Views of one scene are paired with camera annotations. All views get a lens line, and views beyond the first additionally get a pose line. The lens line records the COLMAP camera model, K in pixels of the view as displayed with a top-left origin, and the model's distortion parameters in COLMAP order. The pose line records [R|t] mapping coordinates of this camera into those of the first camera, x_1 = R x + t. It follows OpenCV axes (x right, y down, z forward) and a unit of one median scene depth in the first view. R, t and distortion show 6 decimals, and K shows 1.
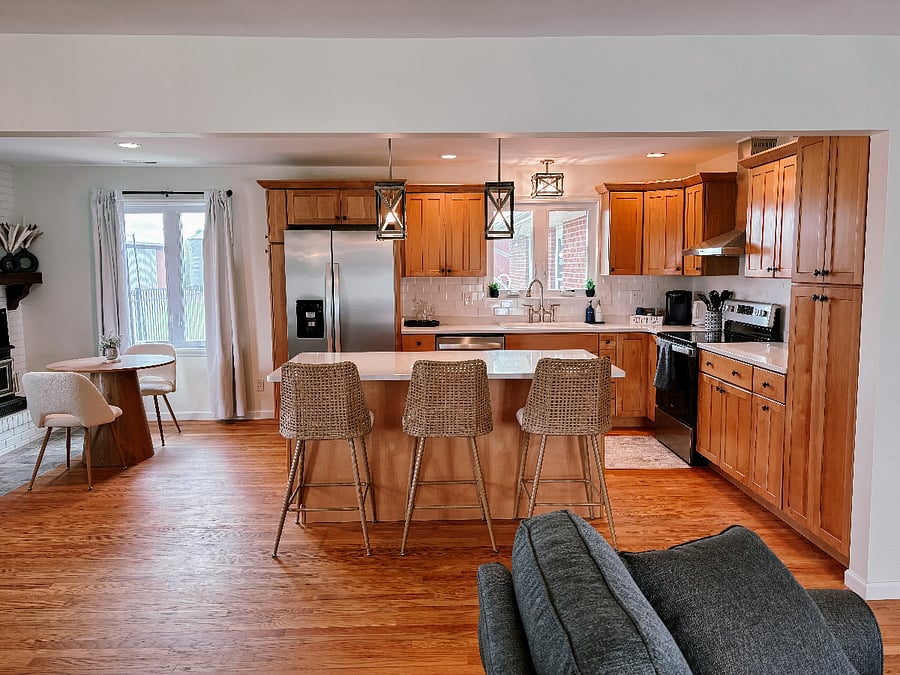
lens RADIAL K [[678.5, 0, 446.8], [0, 678.5, 336.8], [0, 0, 1]] dist [0.042547, -0.007310]
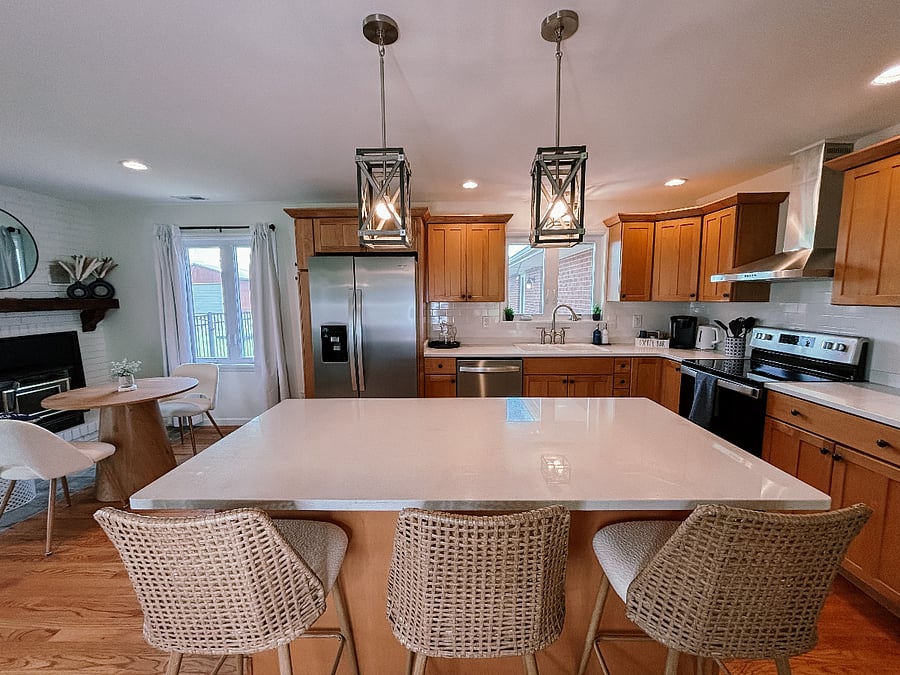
lens RADIAL K [[364.3, 0, 450.4], [0, 364.3, 335.4], [0, 0, 1]] dist [-0.001980, 0.000576]
pose [[0.999212, 0.004690, -0.039421, -0.003704], [-0.004414, 0.999965, 0.007069, -0.040364], [0.039453, -0.006890, 0.999198, 0.425296]]
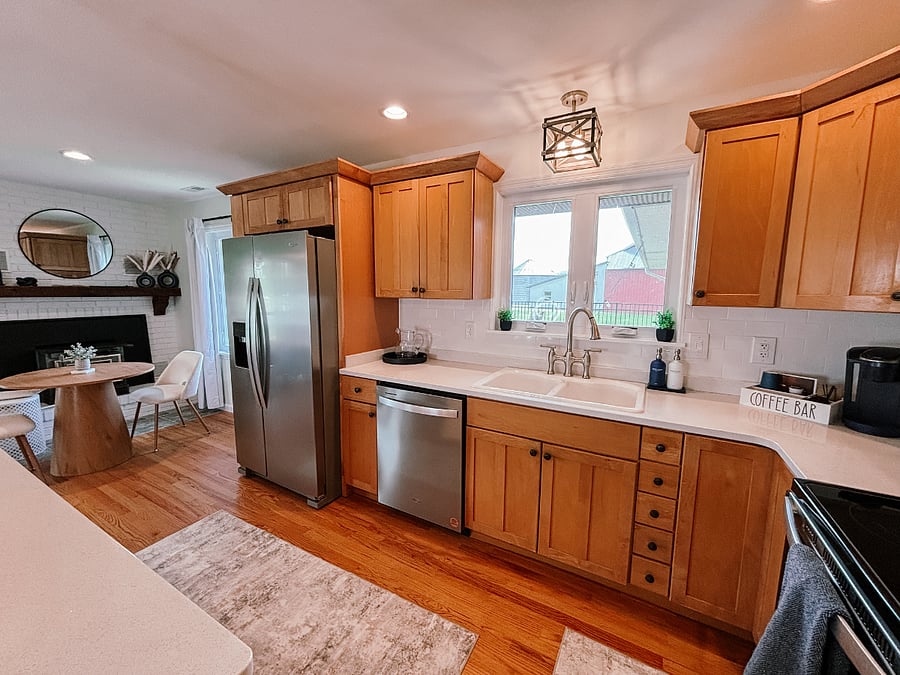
lens RADIAL K [[364.3, 0, 450.5], [0, 364.3, 334.7], [0, 0, 1]] dist [-0.001980, 0.000576]
pose [[0.857680, 0.076753, -0.508423, 0.227483], [-0.070107, 0.997018, 0.032246, -0.066065], [0.509382, 0.007987, 0.860504, 0.691907]]
